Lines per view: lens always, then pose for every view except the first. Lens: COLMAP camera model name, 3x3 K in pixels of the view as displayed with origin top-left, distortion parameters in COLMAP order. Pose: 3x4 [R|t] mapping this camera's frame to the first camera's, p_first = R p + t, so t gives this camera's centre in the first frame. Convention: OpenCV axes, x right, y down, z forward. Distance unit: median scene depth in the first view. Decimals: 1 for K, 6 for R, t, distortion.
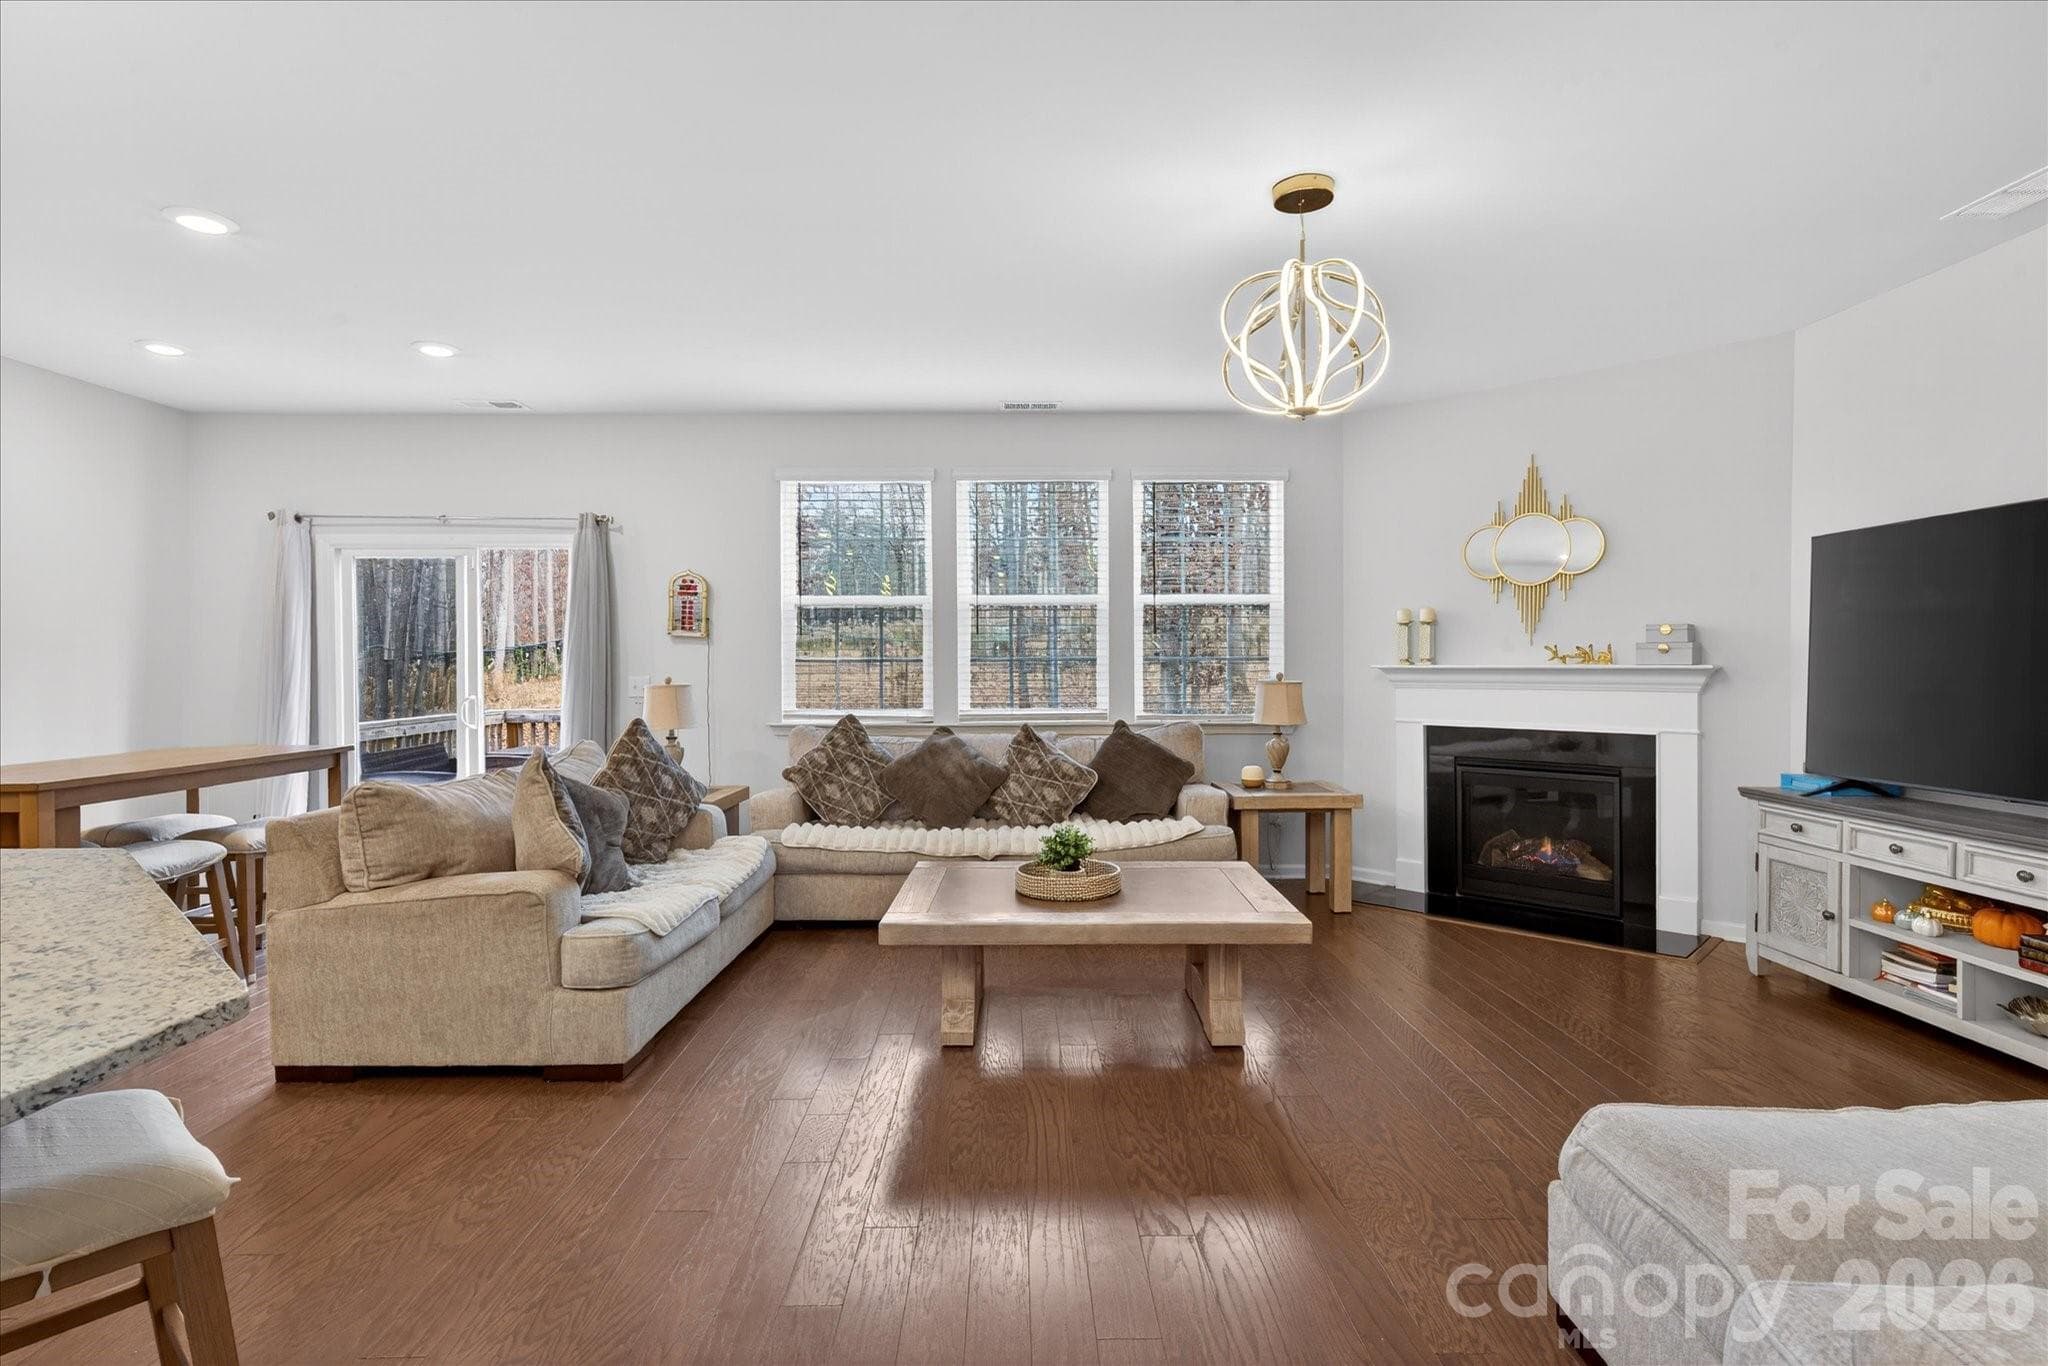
lens RADIAL K [[1025.9, 0, 1022.7], [0, 1025.9, 669.8], [0, 0, 1]] dist [0.004796, 0.000607]
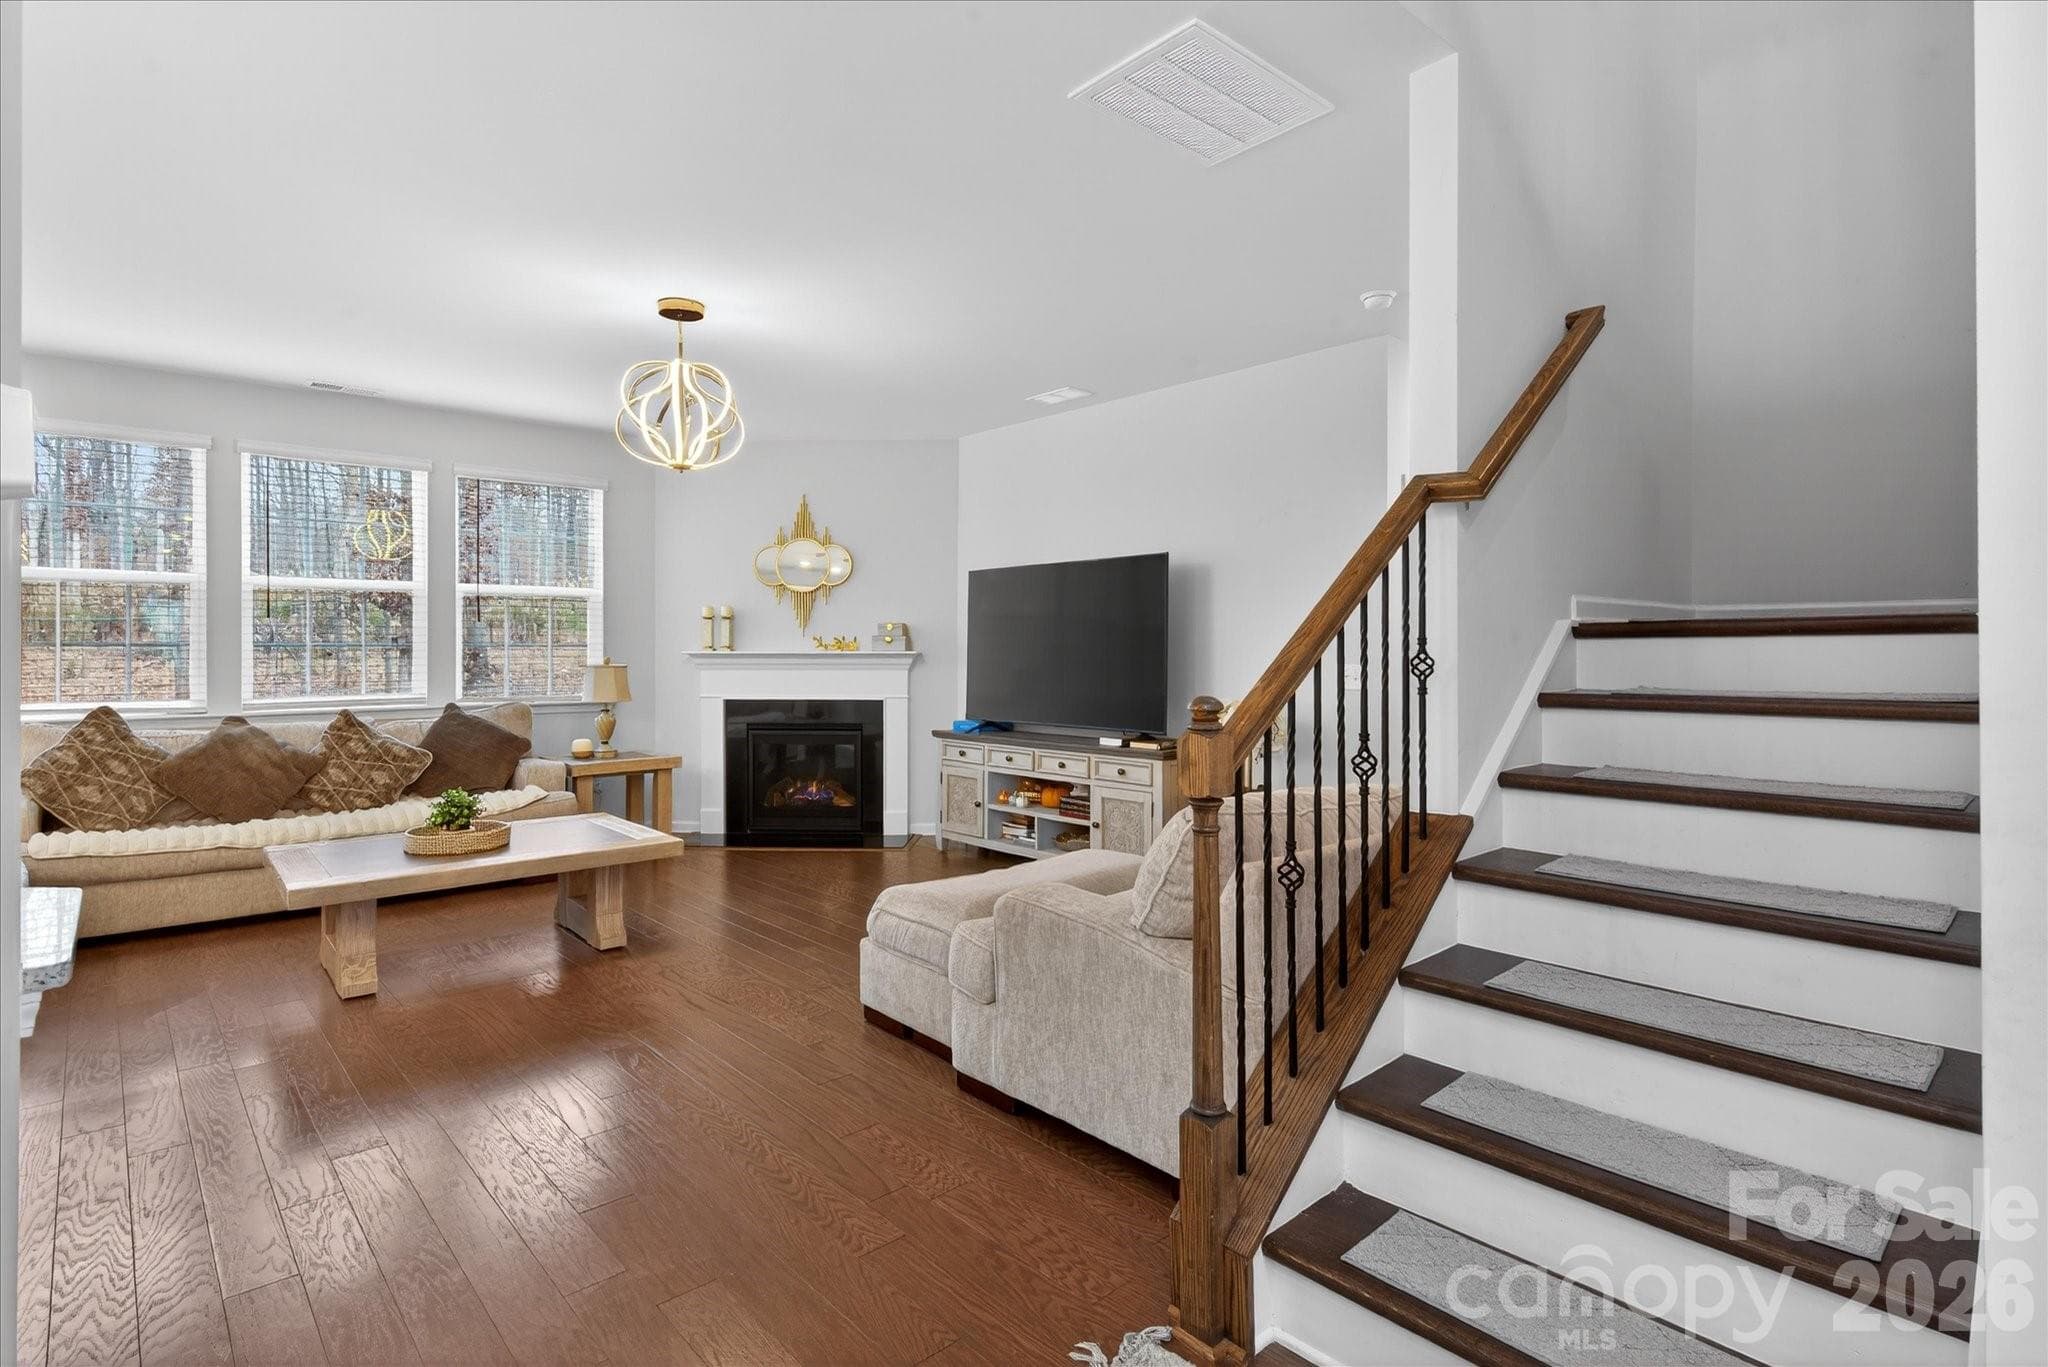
lens RADIAL K [[1025.9, 0, 1022.7], [0, 1025.9, 670.3], [0, 0, 1]] dist [0.004796, 0.000607]
pose [[0.755144, -0.010594, 0.655474, -0.165839], [0.001896, 0.999901, 0.013976, 0.001942], [-0.655556, -0.009311, 0.755089, -0.199078]]
